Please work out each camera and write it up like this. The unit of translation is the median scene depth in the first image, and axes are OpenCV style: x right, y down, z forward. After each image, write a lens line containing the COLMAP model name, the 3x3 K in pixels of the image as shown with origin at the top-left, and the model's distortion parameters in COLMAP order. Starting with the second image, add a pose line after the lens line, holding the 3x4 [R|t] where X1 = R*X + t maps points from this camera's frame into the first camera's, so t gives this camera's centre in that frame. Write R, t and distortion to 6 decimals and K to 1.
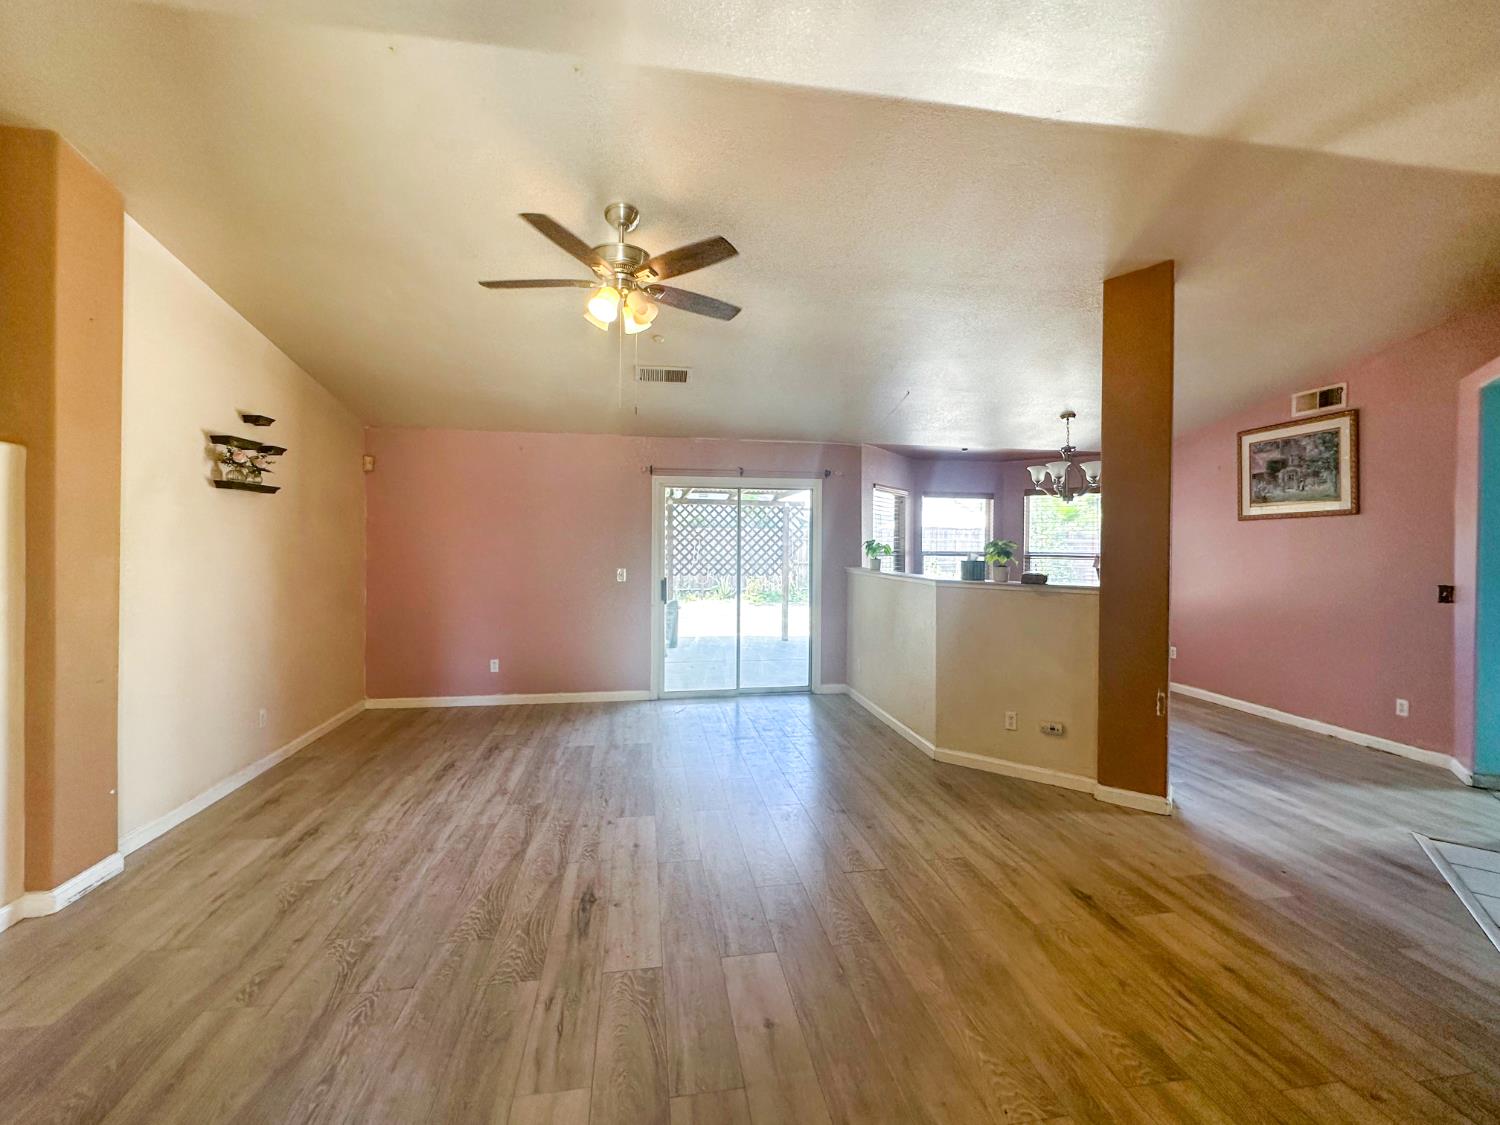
lens RADIAL K [[608.3, 0, 744.8], [0, 608.3, 547.8], [0, 0, 1]] dist [-0.002663, 0.000116]
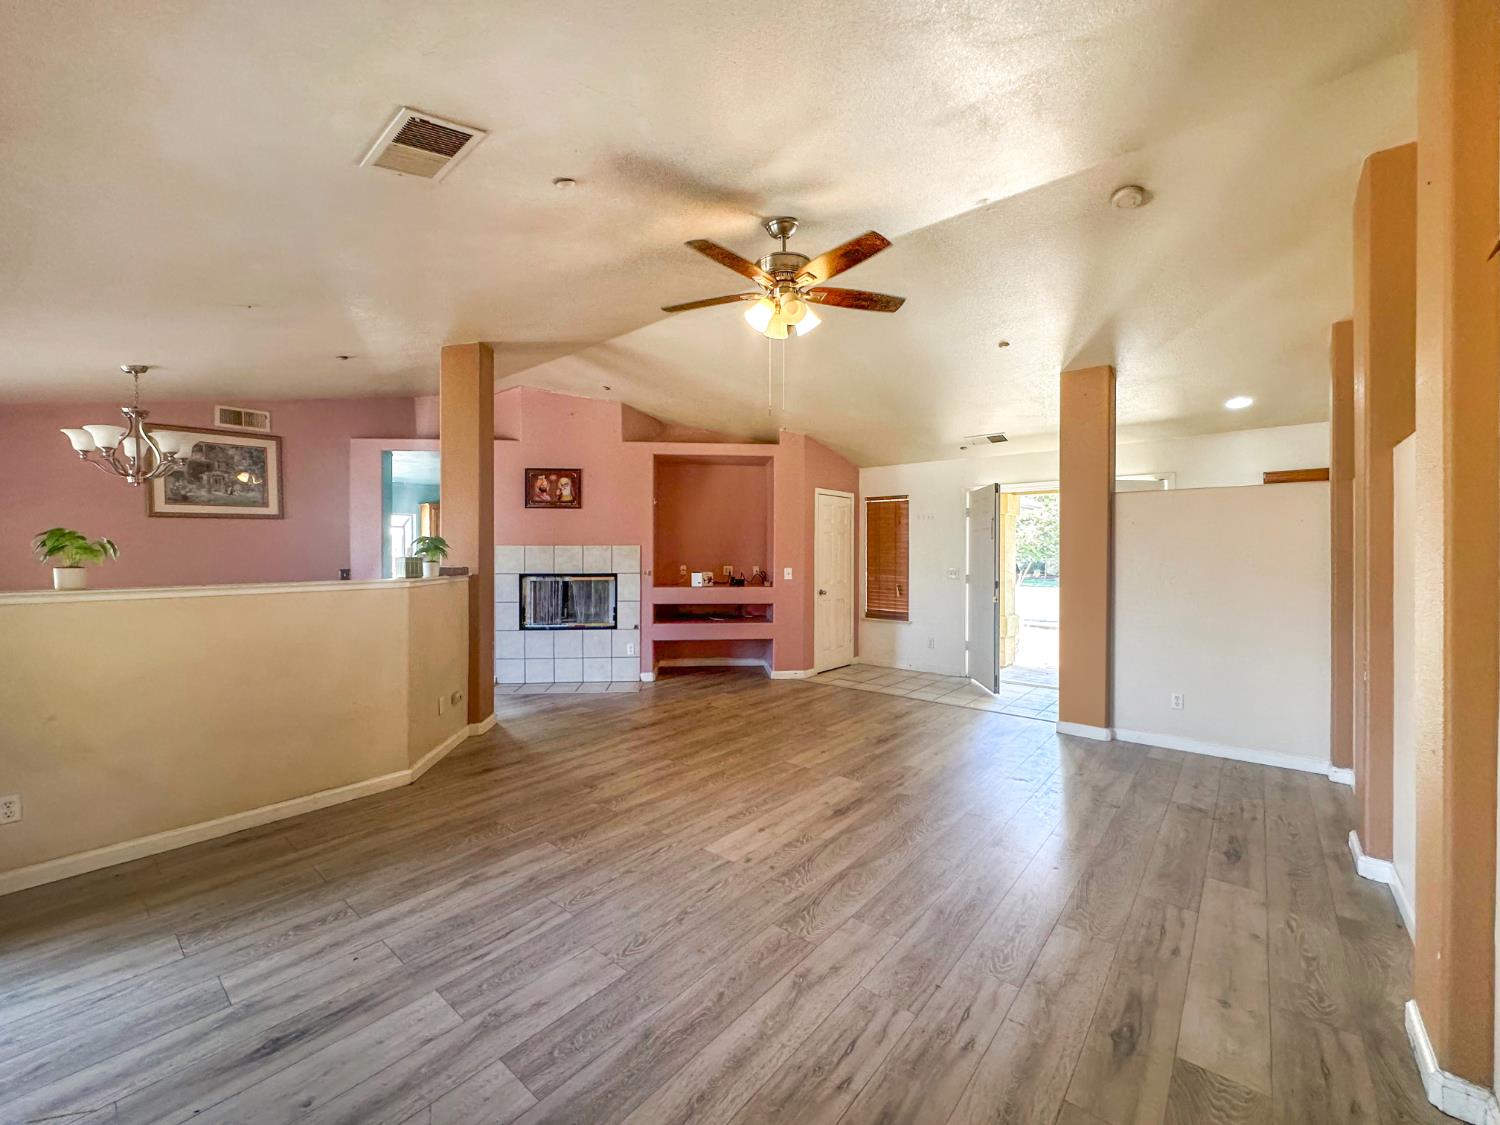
lens RADIAL K [[608.3, 0, 741.7], [0, 608.3, 555.0], [0, 0, 1]] dist [-0.002663, 0.000116]
pose [[-0.636338, -0.010080, 0.771344, -1.000046], [0.006297, 0.999813, 0.018260, 0.006234], [-0.771385, 0.016477, -0.636156, 1.768395]]
